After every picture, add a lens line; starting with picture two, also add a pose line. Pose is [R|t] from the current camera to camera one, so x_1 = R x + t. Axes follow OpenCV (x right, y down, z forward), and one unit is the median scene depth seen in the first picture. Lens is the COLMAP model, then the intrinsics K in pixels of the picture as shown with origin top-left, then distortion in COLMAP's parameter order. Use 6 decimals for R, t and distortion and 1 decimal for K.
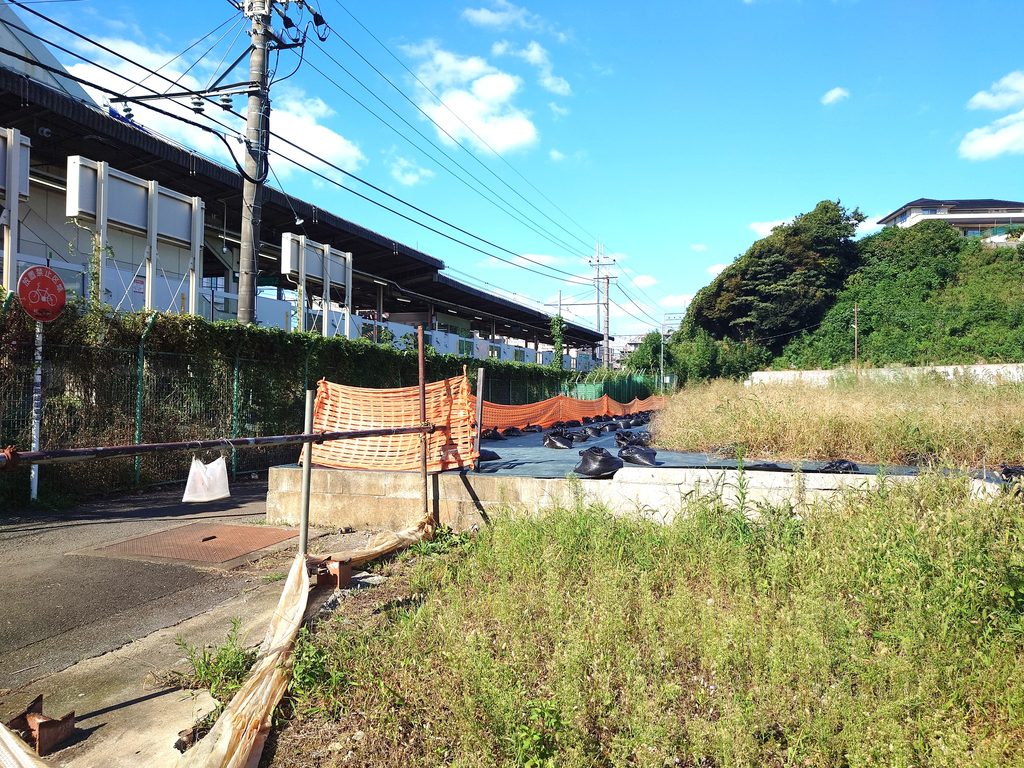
lens RADIAL K [[727.3, 0, 512.0], [0, 727.3, 384.0], [0, 0, 1]] dist [-0.001982, -0.000591]
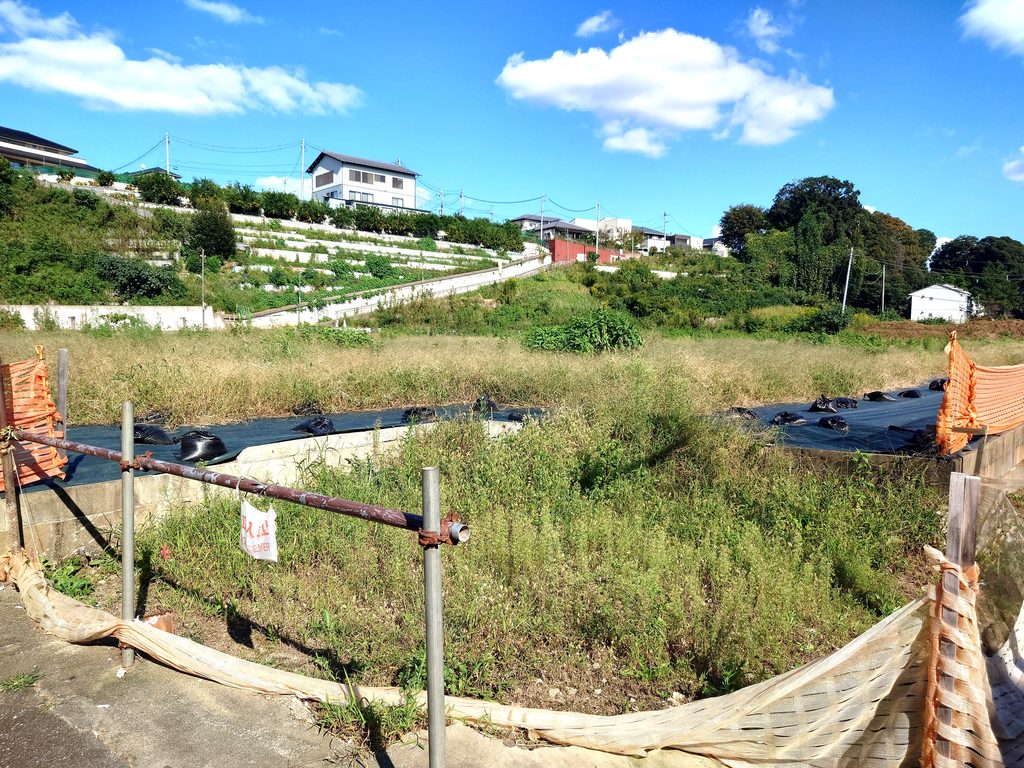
lens RADIAL K [[736.2, 0, 512.0], [0, 736.2, 384.0], [0, 0, 1]] dist [-0.000435, 0.001429]
pose [[0.361049, -0.063787, 0.930363, -0.066773], [-0.018569, 0.996968, 0.075559, -0.005784], [-0.932362, -0.044557, 0.358770, 0.029969]]
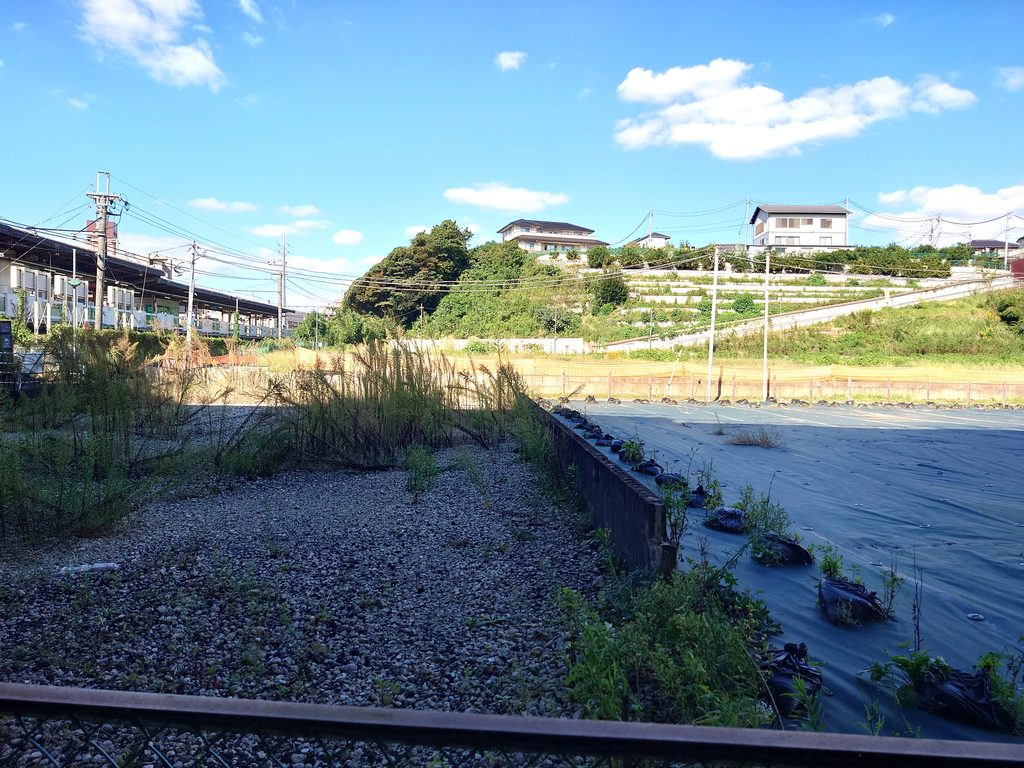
lens RADIAL K [[727.3, 0, 512.0], [0, 727.3, 384.0], [0, 0, 1]] dist [-0.001982, -0.000591]
pose [[0.924126, -0.002155, 0.382081, 0.001421], [-0.018789, 0.998518, 0.051077, -0.007241], [-0.381624, -0.054381, 0.922716, -0.464677]]
